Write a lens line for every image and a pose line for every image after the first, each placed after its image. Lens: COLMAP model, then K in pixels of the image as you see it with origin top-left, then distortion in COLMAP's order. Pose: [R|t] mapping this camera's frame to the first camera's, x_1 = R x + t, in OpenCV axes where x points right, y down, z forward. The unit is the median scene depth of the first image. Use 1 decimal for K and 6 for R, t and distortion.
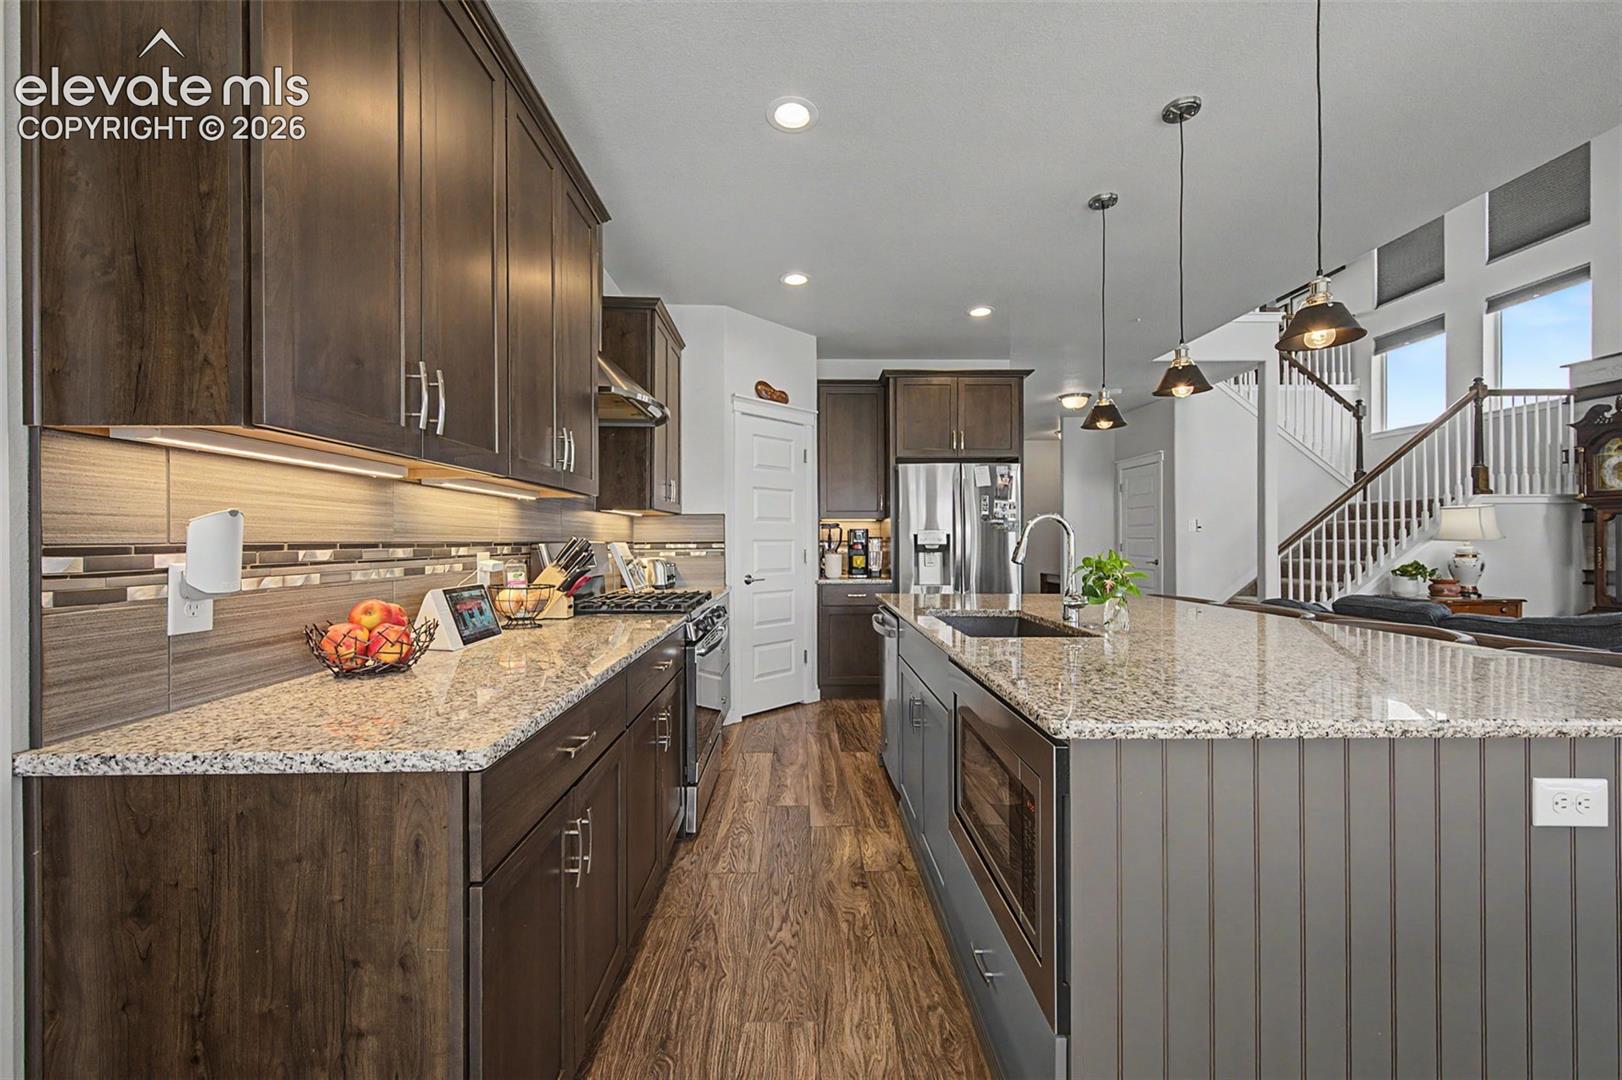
lens RADIAL K [[628.6, 0, 808.6], [0, 628.6, 540.2], [0, 0, 1]] dist [0.003458, -0.000413]
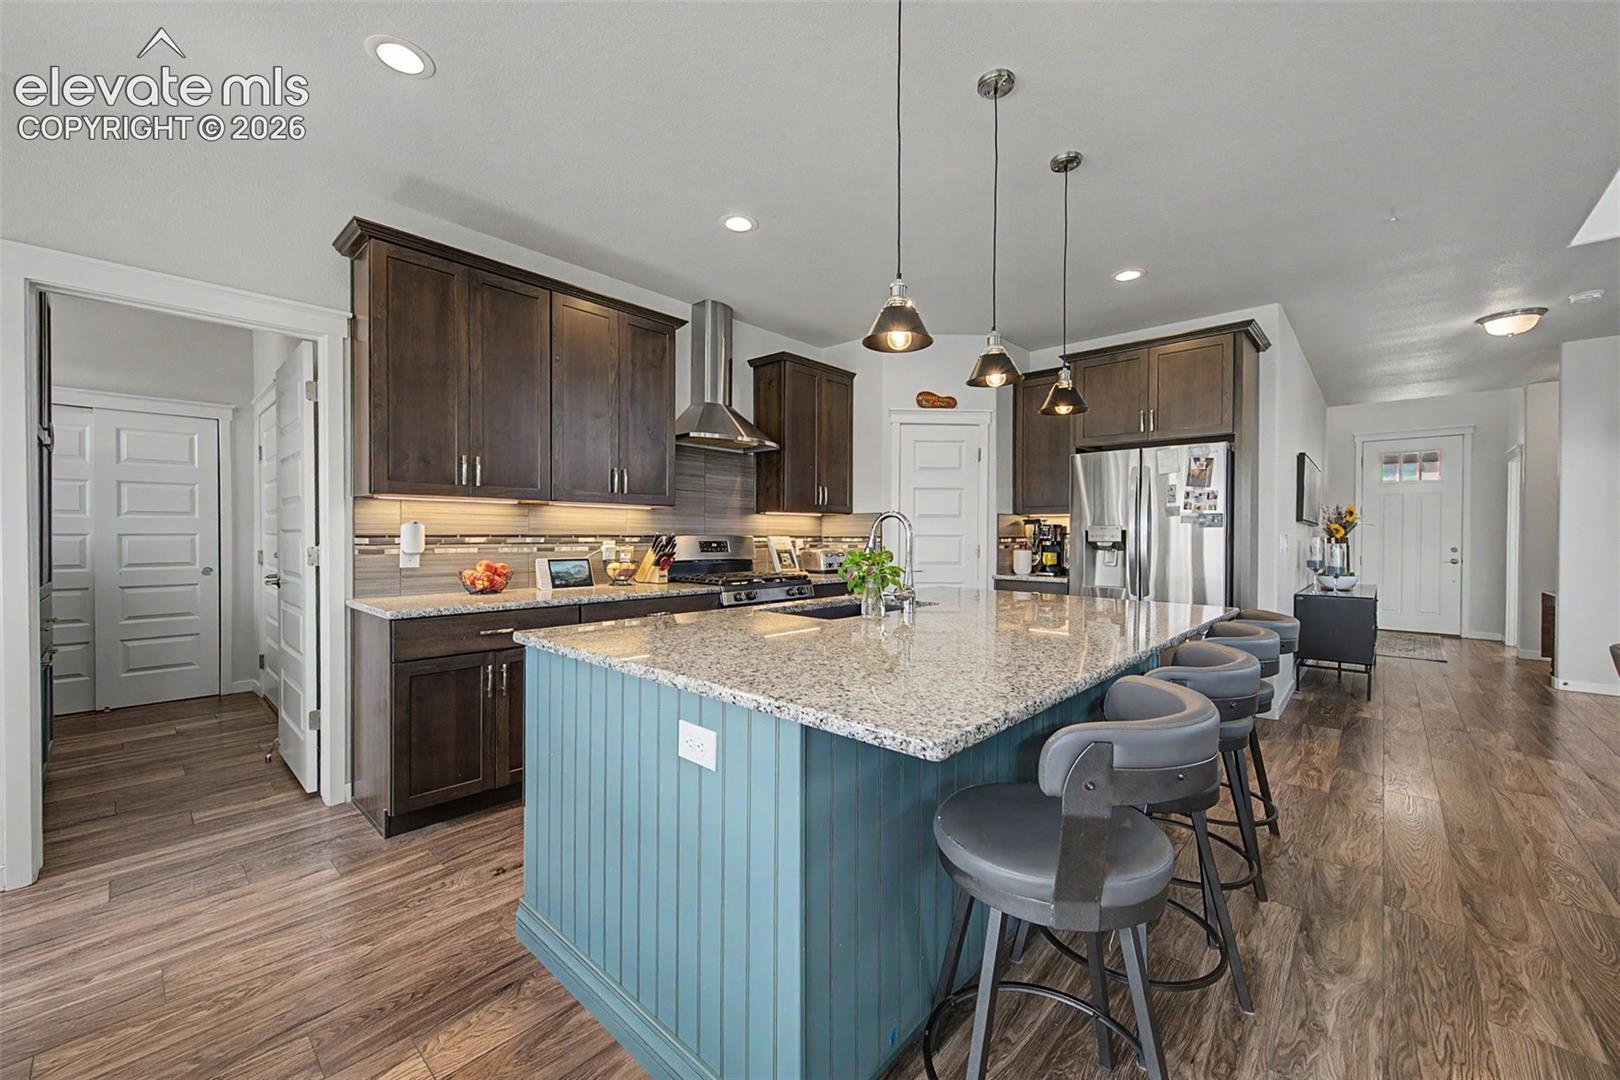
lens RADIAL K [[627.8, 0, 809.8], [0, 627.8, 536.9], [0, 0, 1]] dist [0.003458, -0.000413]
pose [[0.727276, 0.006020, -0.686319, 0.550417], [-0.005616, 0.999980, 0.002820, 0.000044], [0.686322, 0.001804, 0.727295, 0.062632]]
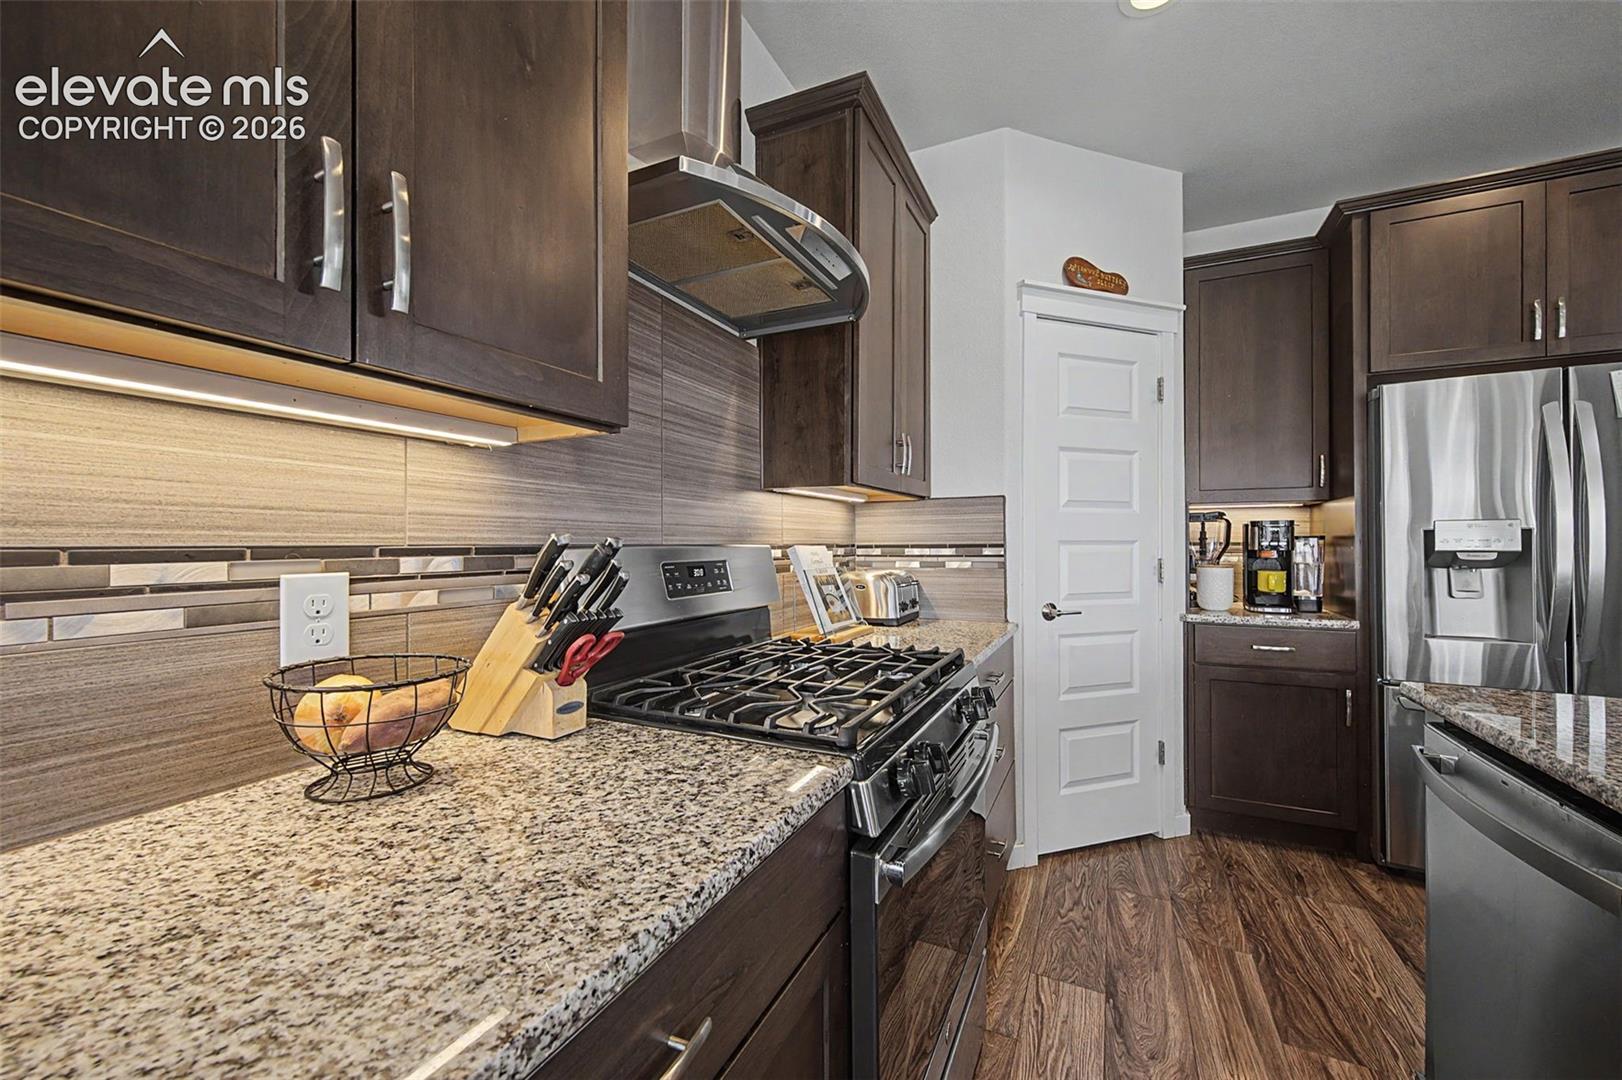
lens RADIAL K [[628.6, 0, 815.6], [0, 628.6, 539.6], [0, 0, 1]] dist [0.003458, -0.000413]
pose [[0.895692, -0.002320, -0.444669, -0.034134], [0.000633, 0.999992, -0.003944, -0.000220], [0.444675, 0.003251, 0.895686, 0.405234]]
